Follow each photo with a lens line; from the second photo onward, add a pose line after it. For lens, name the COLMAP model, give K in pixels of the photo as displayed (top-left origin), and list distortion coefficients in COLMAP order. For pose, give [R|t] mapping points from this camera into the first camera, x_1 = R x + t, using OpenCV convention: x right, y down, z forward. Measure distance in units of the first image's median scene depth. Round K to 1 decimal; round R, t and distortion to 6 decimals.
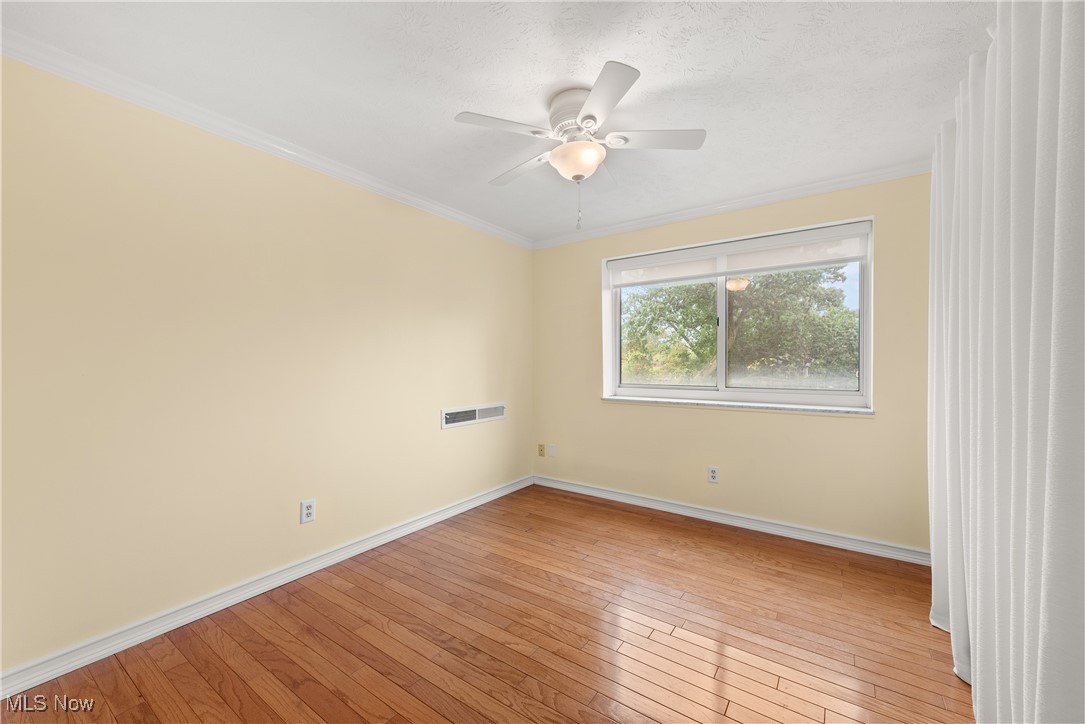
lens RADIAL K [[428.7, 0, 535.2], [0, 428.7, 364.3], [0, 0, 1]] dist [0.013625, -0.000868]
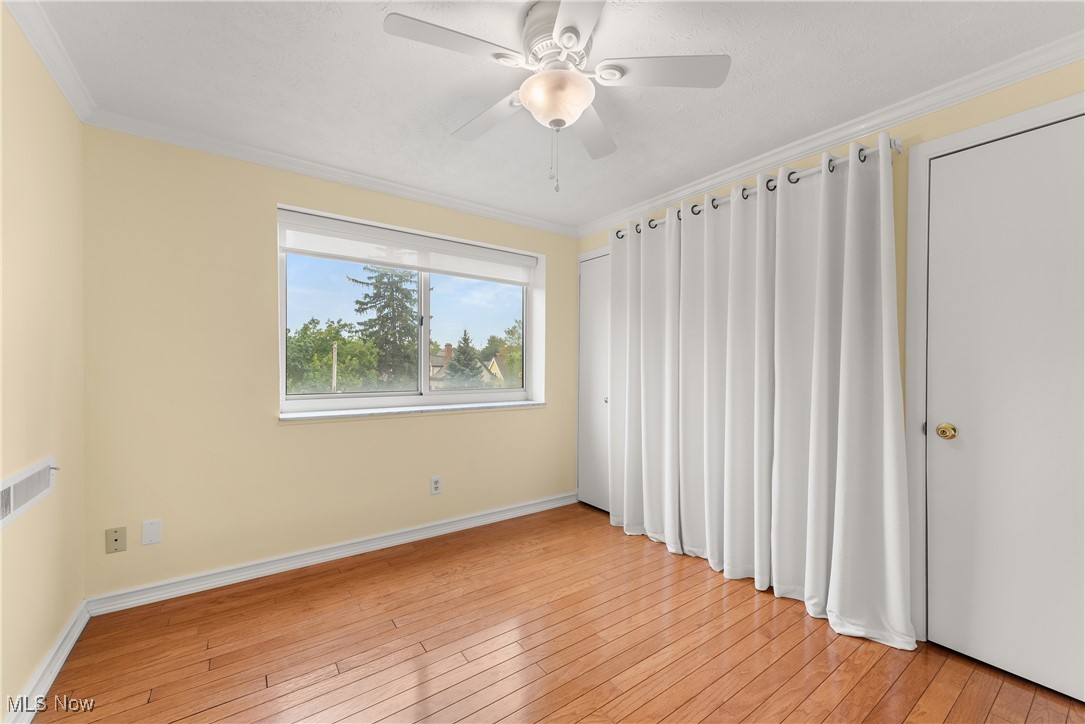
lens RADIAL K [[428.7, 0, 537.4], [0, 428.7, 366.4], [0, 0, 1]] dist [0.013625, -0.000868]
pose [[0.317735, 0.002164, 0.948177, -0.395680], [-0.005998, 0.999982, -0.000273, -0.001858], [-0.948161, -0.005601, 0.317742, 0.497957]]
